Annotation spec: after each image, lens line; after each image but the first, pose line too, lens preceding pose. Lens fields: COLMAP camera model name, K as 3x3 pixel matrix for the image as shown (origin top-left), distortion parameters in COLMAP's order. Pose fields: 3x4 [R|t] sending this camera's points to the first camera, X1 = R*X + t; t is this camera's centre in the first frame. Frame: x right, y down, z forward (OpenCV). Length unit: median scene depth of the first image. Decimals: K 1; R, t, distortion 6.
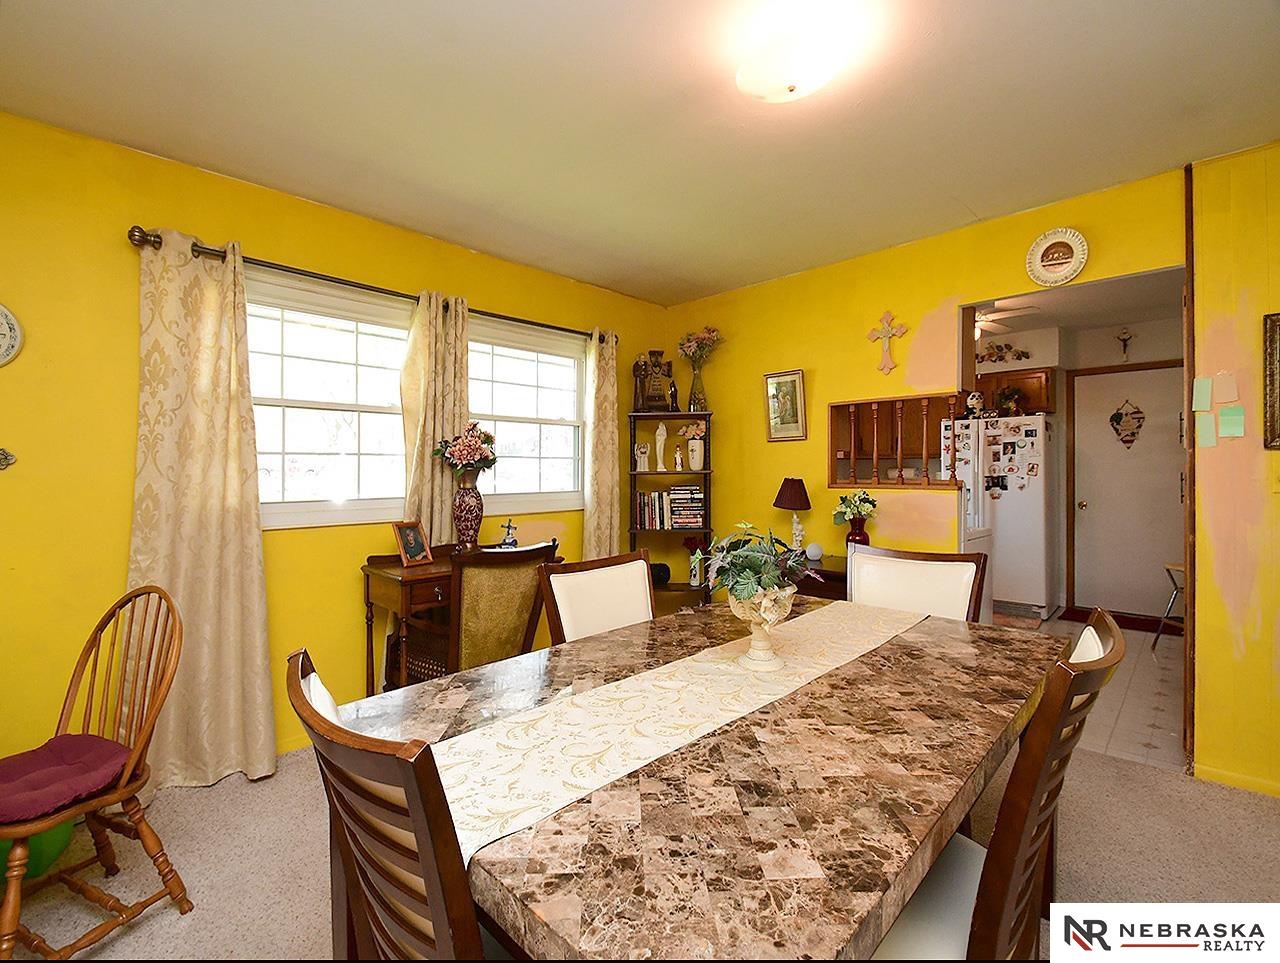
lens RADIAL K [[591.6, 0, 607.9], [0, 591.6, 474.9], [0, 0, 1]] dist [0.022207, -0.012190]
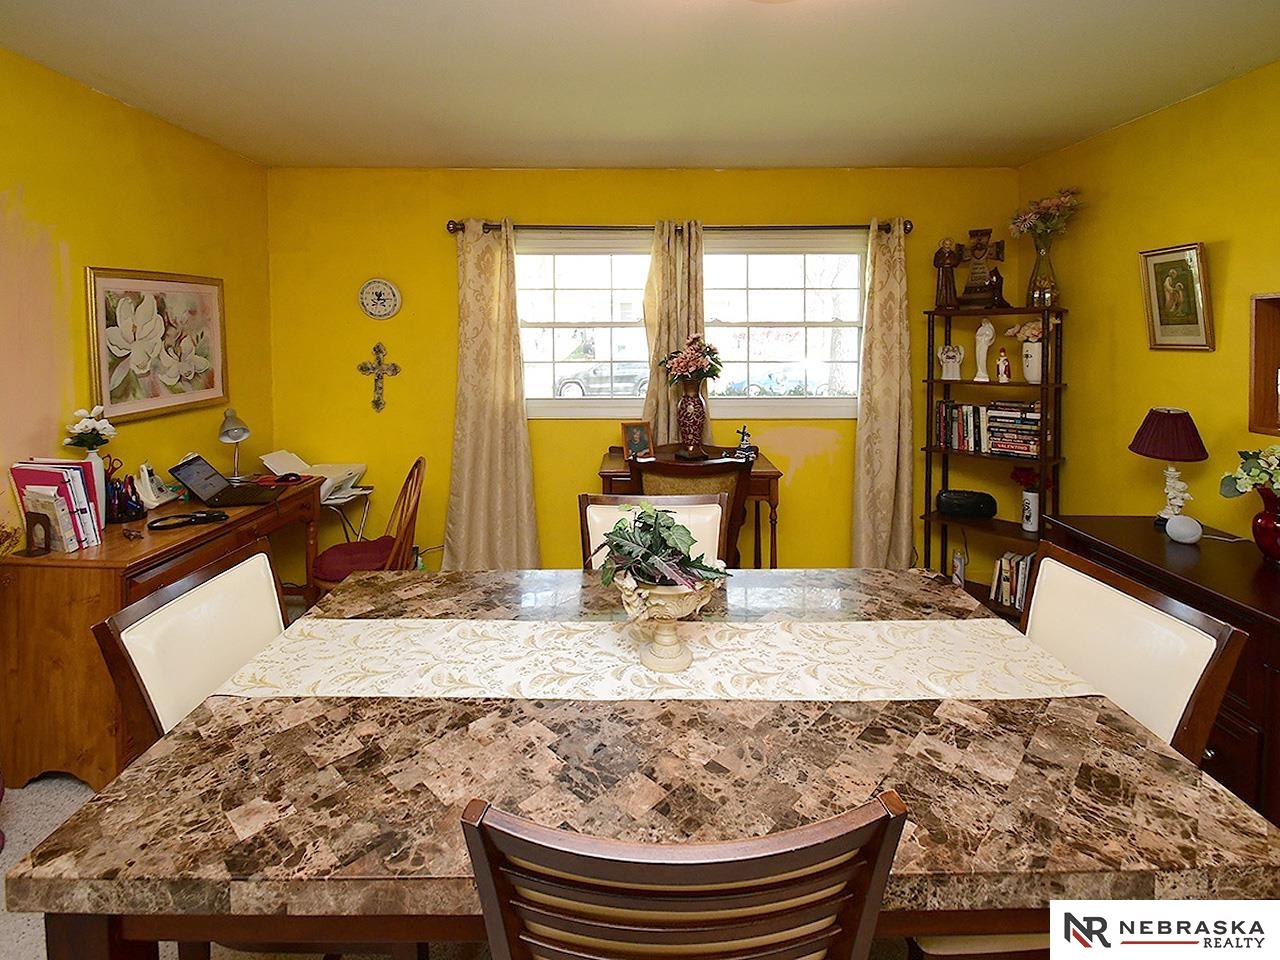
lens RADIAL K [[563.8, 0, 640.0], [0, 563.8, 390.5], [0, 0, 1]] dist [0.018829, -0.010691]
pose [[0.718779, 0.081125, -0.690489, 0.739813], [-0.011953, 0.994464, 0.104395, -0.170530], [0.695135, -0.066783, 0.715770, 0.344251]]
